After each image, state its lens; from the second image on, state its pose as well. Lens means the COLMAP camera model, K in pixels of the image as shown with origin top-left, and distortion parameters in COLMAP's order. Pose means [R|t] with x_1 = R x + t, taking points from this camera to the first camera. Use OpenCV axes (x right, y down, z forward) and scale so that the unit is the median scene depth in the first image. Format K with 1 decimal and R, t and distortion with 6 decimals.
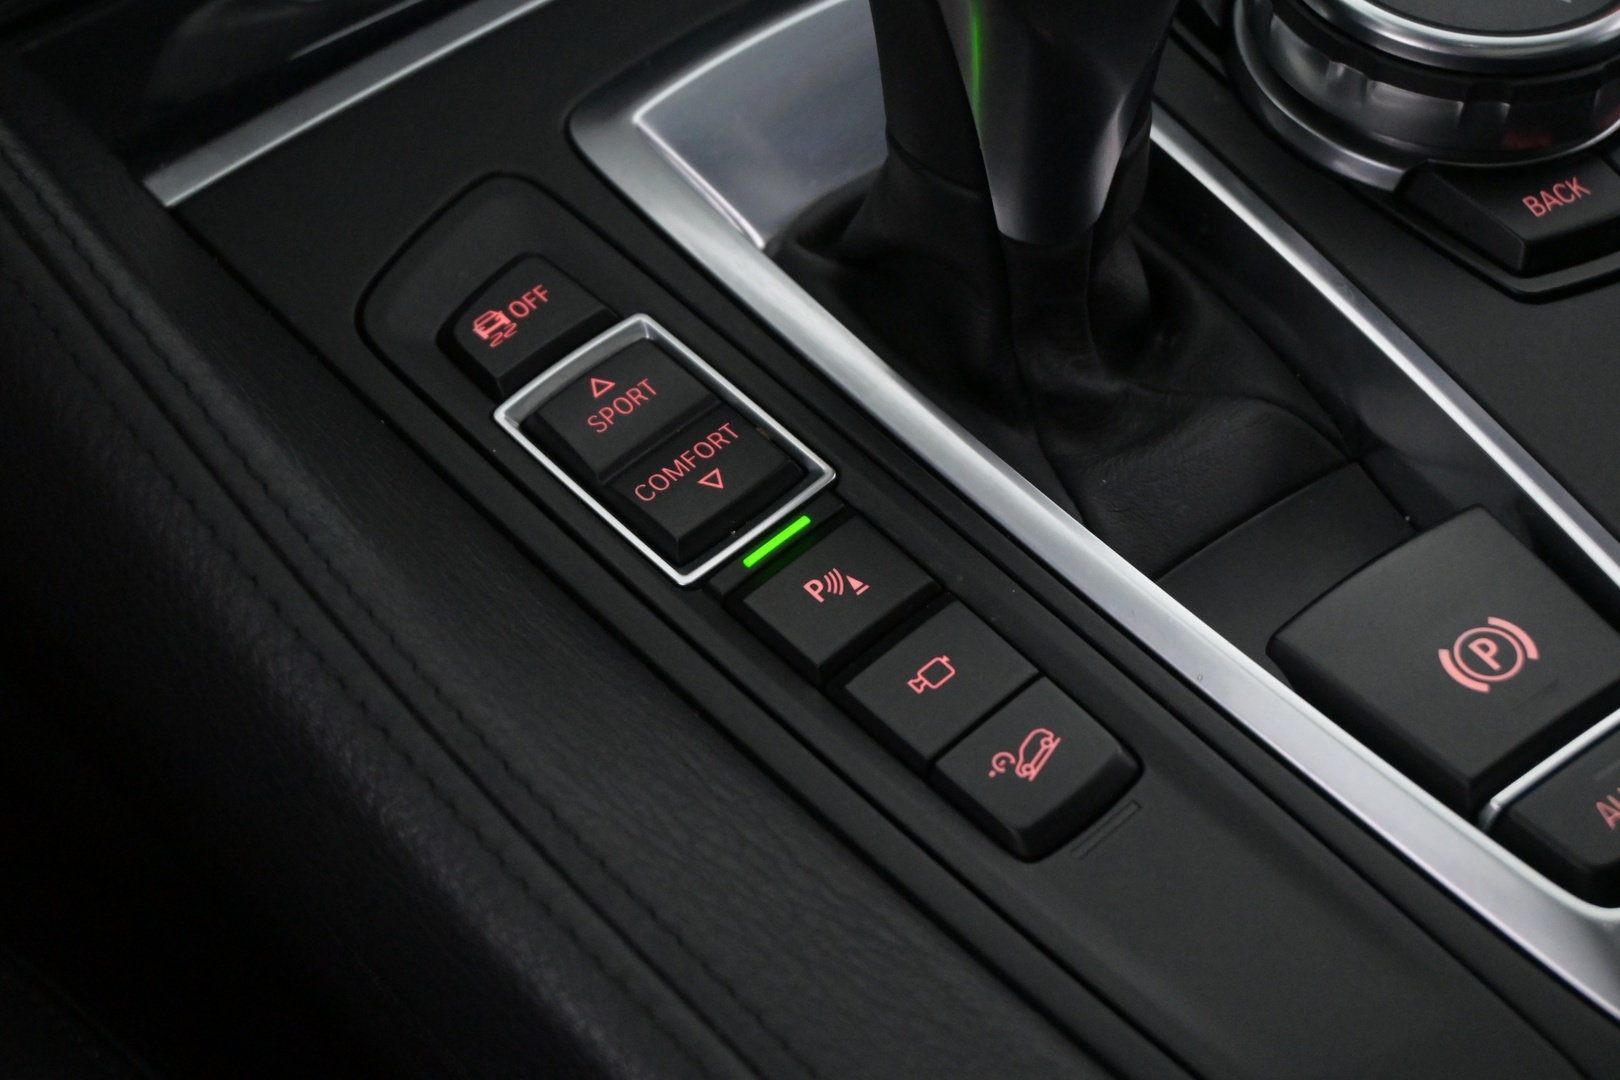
lens RADIAL K [[2834.3, 0, 806.7], [0, 2834.3, 544.1], [0, 0, 1]] dist [0.015514, 0.000000]
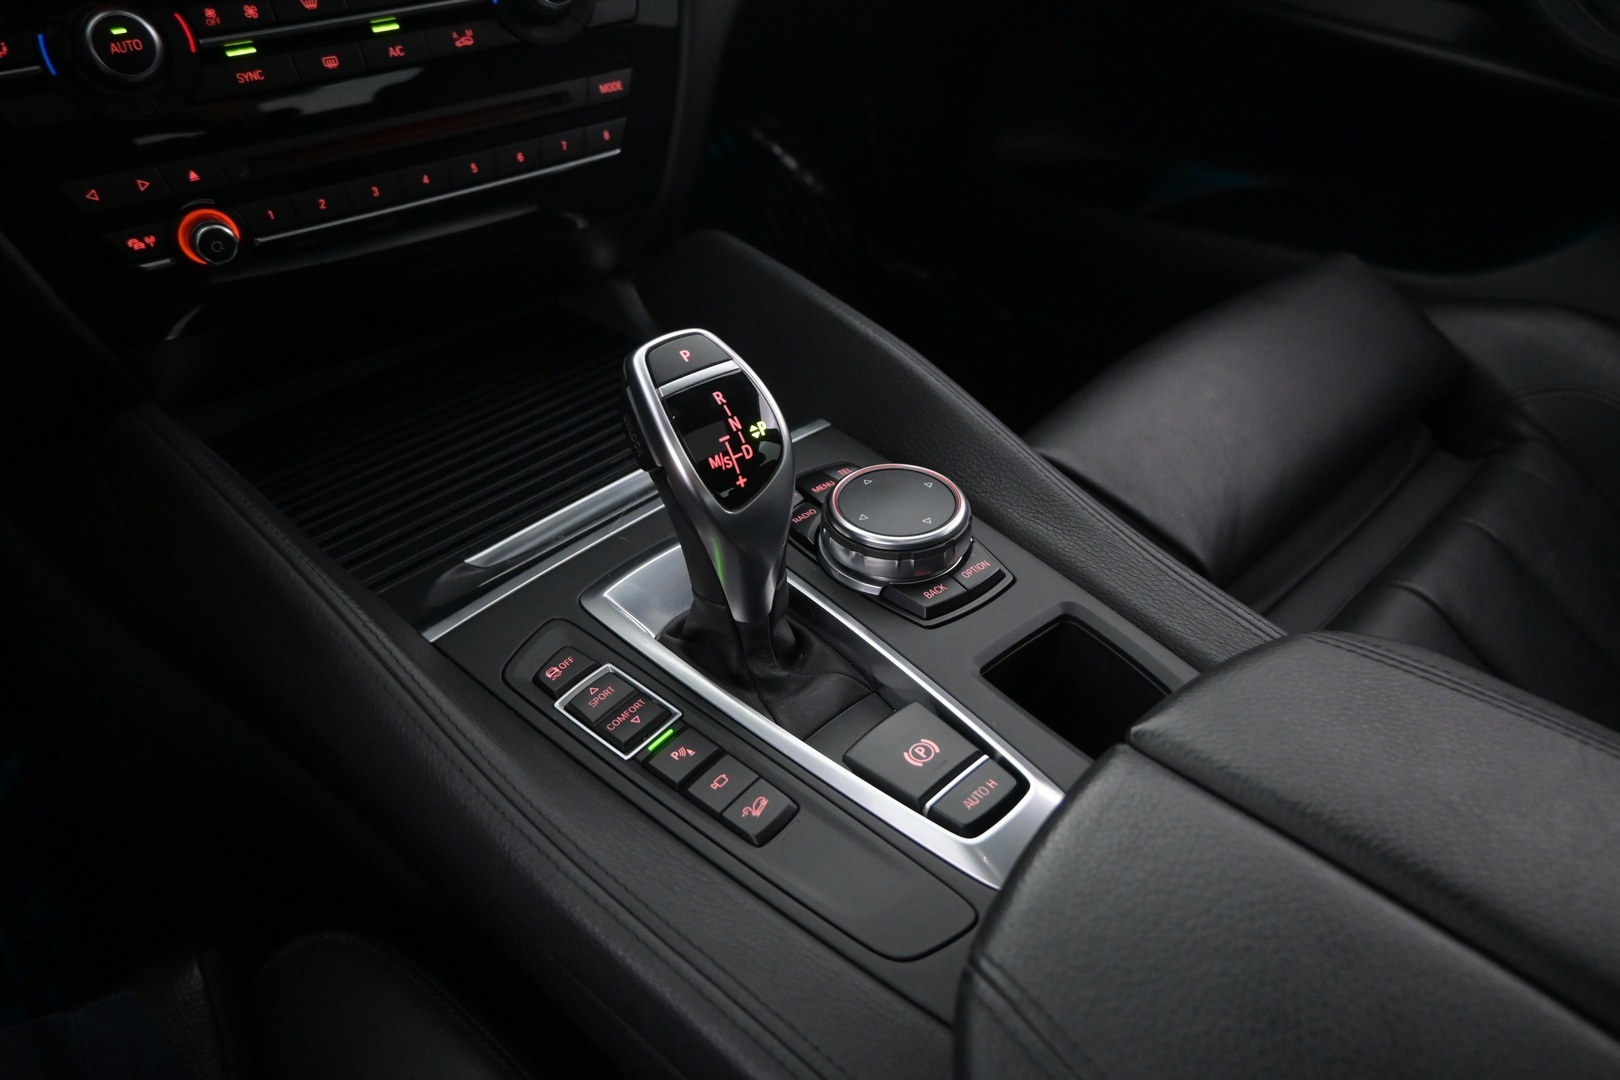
lens RADIAL K [[1110.1, 0, 808.4], [0, 1110.1, 540.6], [0, 0, 1]] dist [-0.005368, 0.006027]
pose [[0.993025, -0.086864, 0.079726, 0.058381], [0.102255, 0.971122, -0.215561, 0.054344], [-0.058699, 0.222210, 0.973230, -0.073811]]
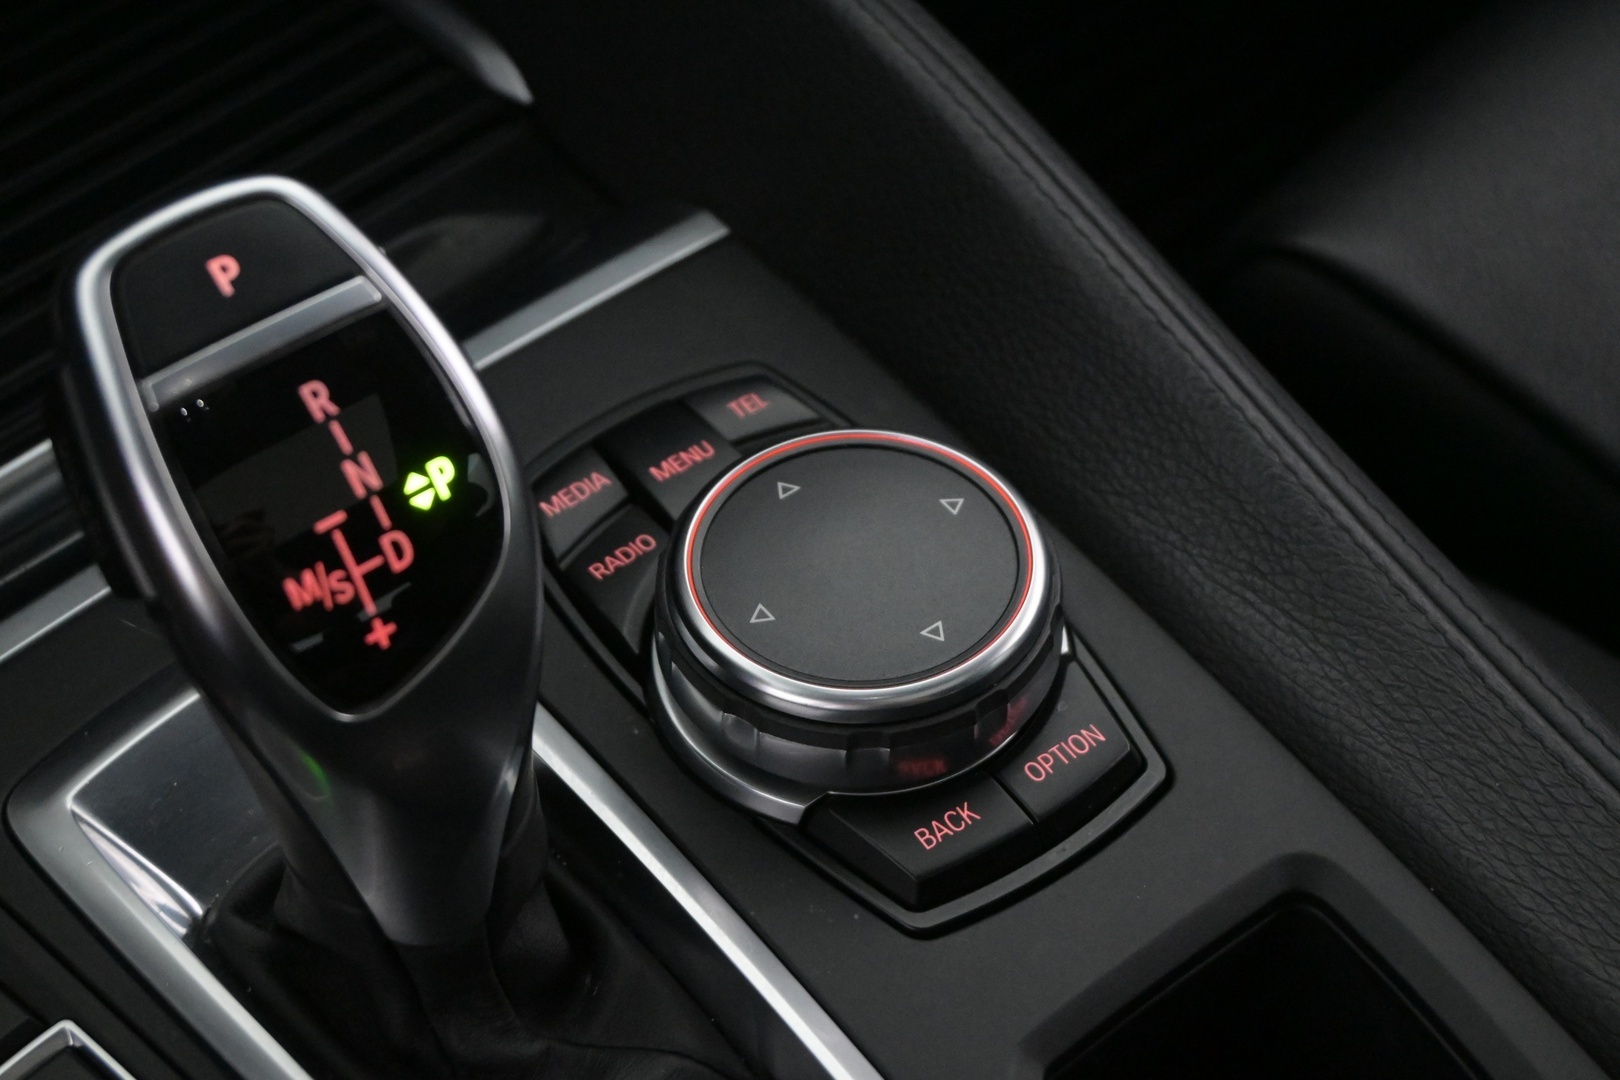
lens RADIAL K [[2834.3, 0, 808.7], [0, 2834.3, 555.5], [0, 0, 1]] dist [0.015514, 0.000000]
pose [[0.996122, -0.077669, 0.041335, 0.184032], [0.078839, 0.996508, -0.027483, -0.203509], [-0.039056, 0.030635, 0.998767, -0.044951]]
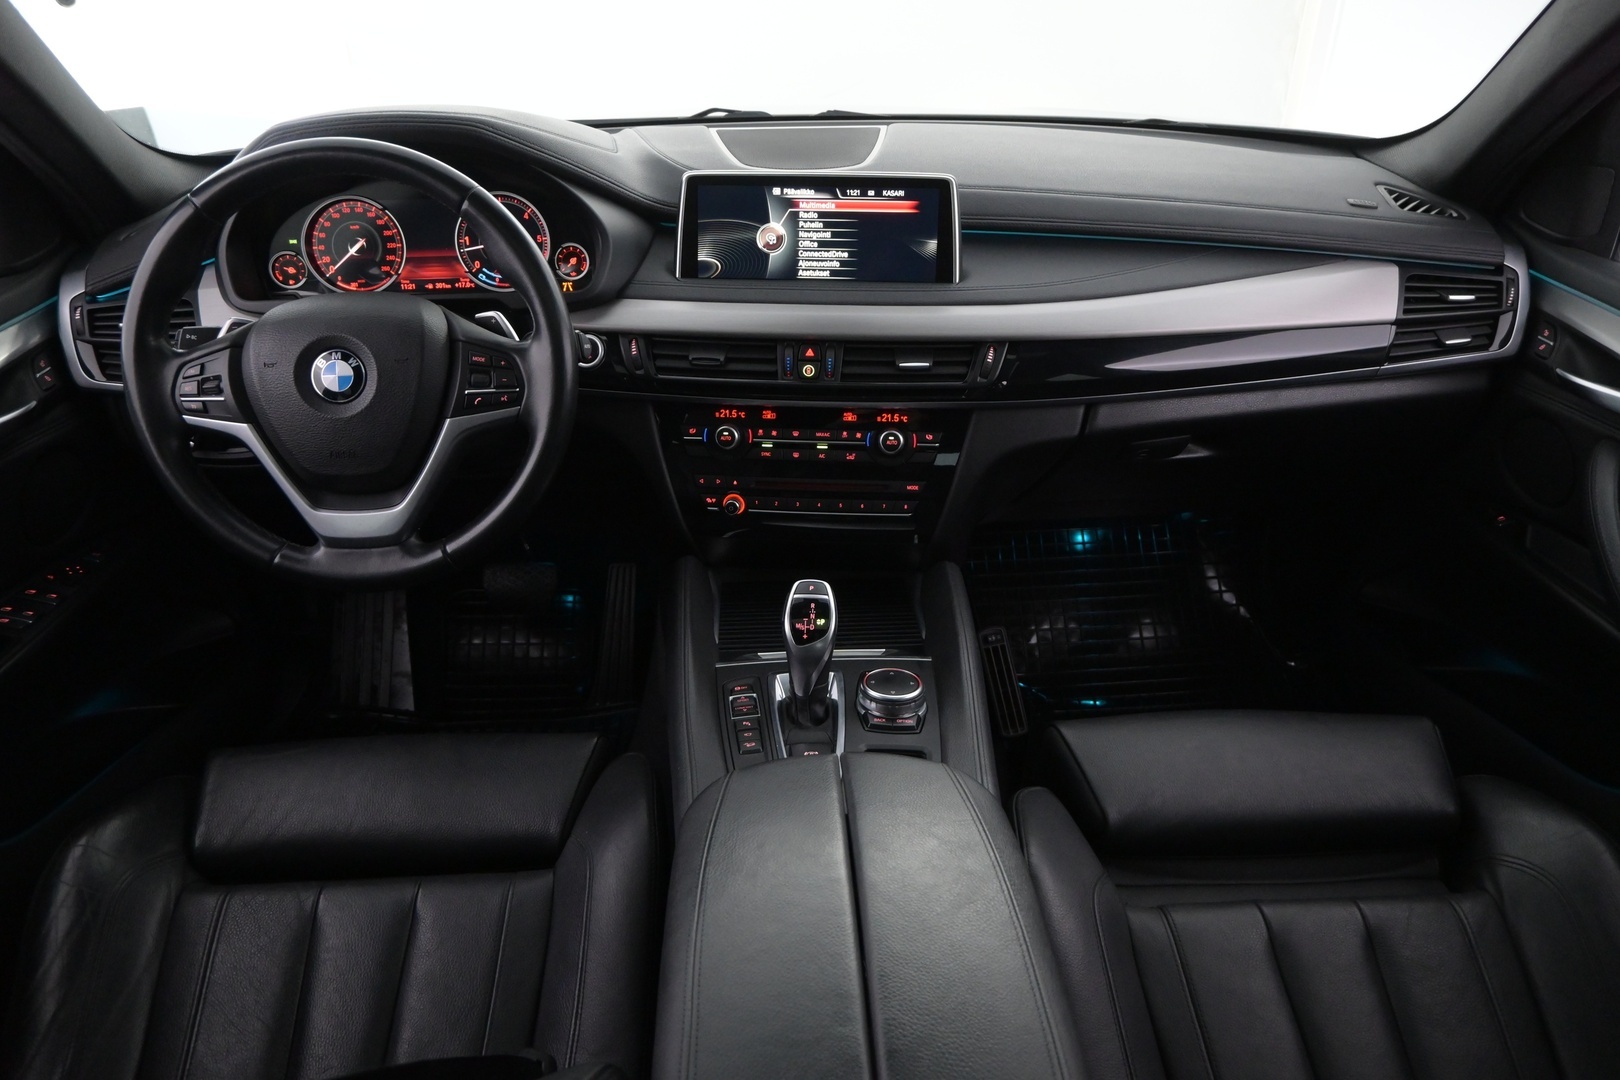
lens RADIAL K [[1110.1, 0, 815.7], [0, 1110.1, 532.9], [0, 0, 1]] dist [-0.005368, 0.006027]
pose [[0.824749, 0.210010, -0.525057, 1.424899], [-0.438073, 0.824417, -0.358370, 0.509709], [0.357605, 0.525579, 0.771936, -1.264163]]
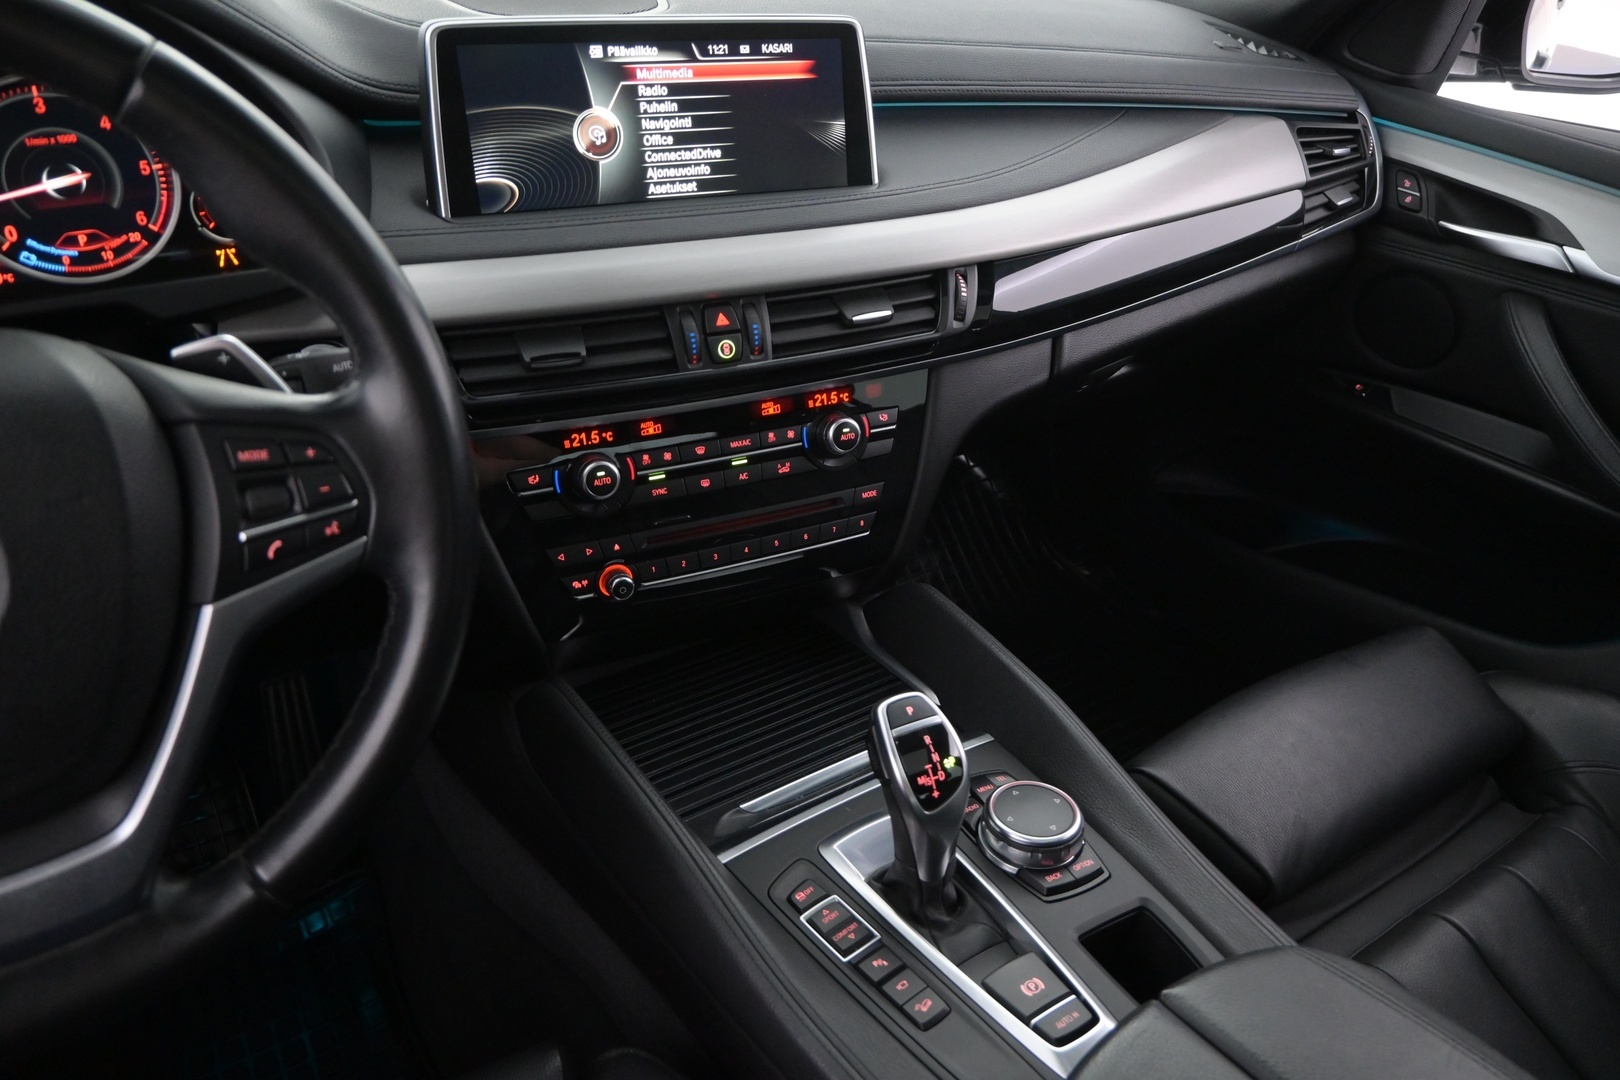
lens RADIAL K [[1110.1, 0, 808.3], [0, 1110.1, 534.3], [0, 0, 1]] dist [-0.005368, 0.006027]
pose [[0.997810, 0.032267, -0.057736, -0.020605], [-0.052693, 0.915404, -0.399073, 0.090183], [0.039975, 0.401242, 0.915100, -0.742828]]
